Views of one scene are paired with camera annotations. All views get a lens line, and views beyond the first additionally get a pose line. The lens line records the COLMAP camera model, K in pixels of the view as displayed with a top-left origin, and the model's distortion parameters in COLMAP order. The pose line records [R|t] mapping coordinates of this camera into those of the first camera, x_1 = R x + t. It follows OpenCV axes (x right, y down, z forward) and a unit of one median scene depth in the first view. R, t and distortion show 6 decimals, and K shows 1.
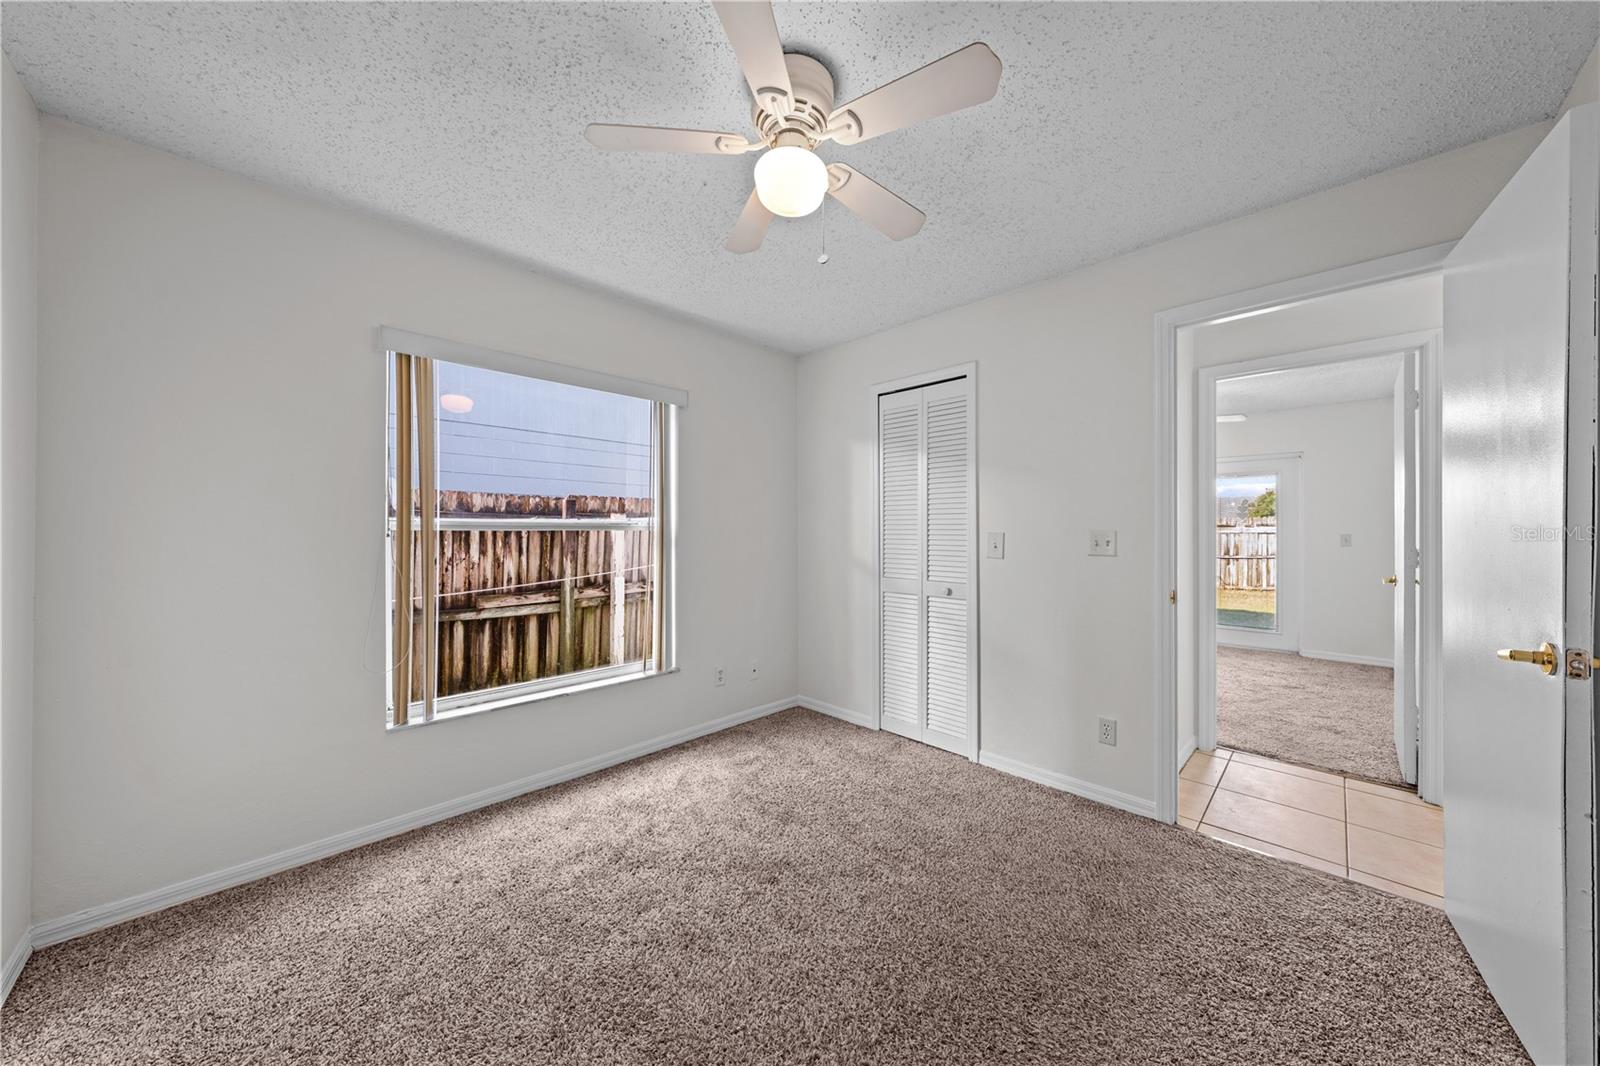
lens RADIAL K [[533.8, 0, 799.9], [0, 533.8, 532.0], [0, 0, 1]] dist [-0.000846, 0.000190]
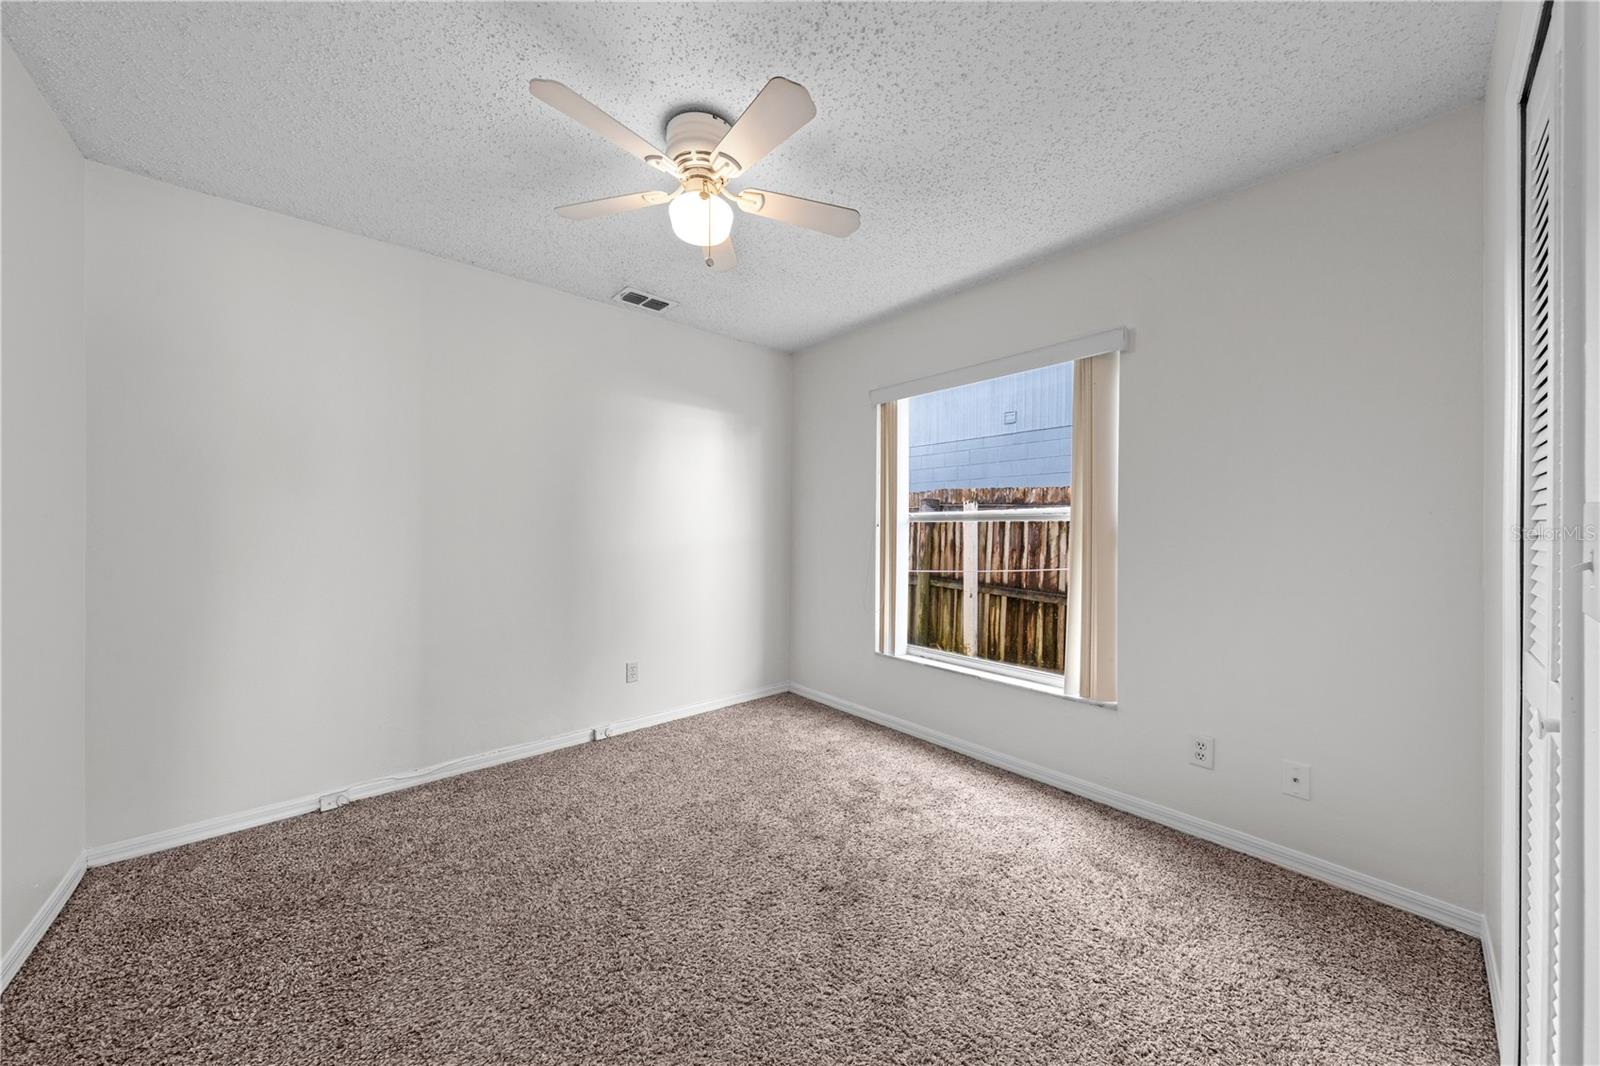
lens RADIAL K [[547.5, 0, 808.3], [0, 547.5, 526.1], [0, 0, 1]] dist [0.000012, 0.000053]
pose [[-0.060543, 0.001876, -0.998164, 0.628475], [0.001718, 0.999997, 0.001775, 0.003890], [0.998164, -0.001607, -0.060546, 0.699900]]
